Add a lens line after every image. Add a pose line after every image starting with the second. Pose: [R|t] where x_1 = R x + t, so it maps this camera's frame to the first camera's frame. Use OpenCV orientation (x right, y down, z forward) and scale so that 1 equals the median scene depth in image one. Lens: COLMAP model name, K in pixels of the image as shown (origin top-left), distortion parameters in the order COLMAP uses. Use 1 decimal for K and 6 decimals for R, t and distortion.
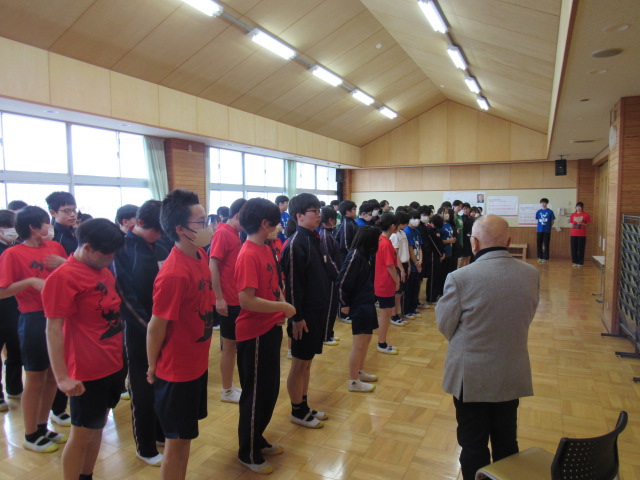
lens RADIAL K [[461.9, 0, 320.0], [0, 461.9, 240.0], [0, 0, 1]] dist [-0.022850, 0.002516]
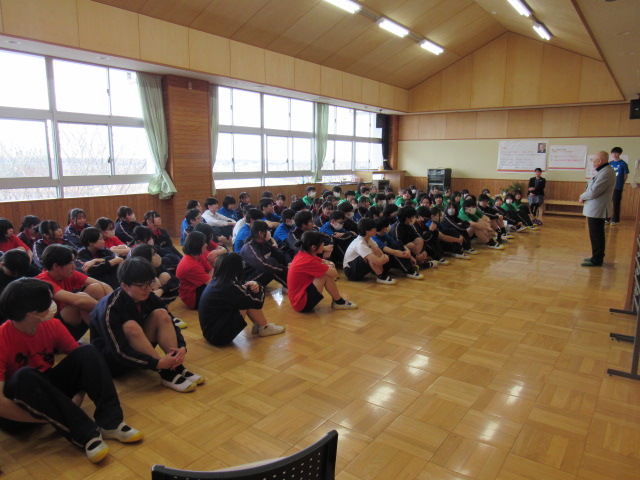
lens RADIAL K [[461.9, 0, 320.0], [0, 461.9, 240.0], [0, 0, 1]] dist [-0.022850, 0.002516]
pose [[0.982103, 0.046057, -0.182625, 0.134499], [-0.028439, 0.994786, 0.097942, 0.012356], [0.186184, -0.090996, 0.978292, 0.077179]]
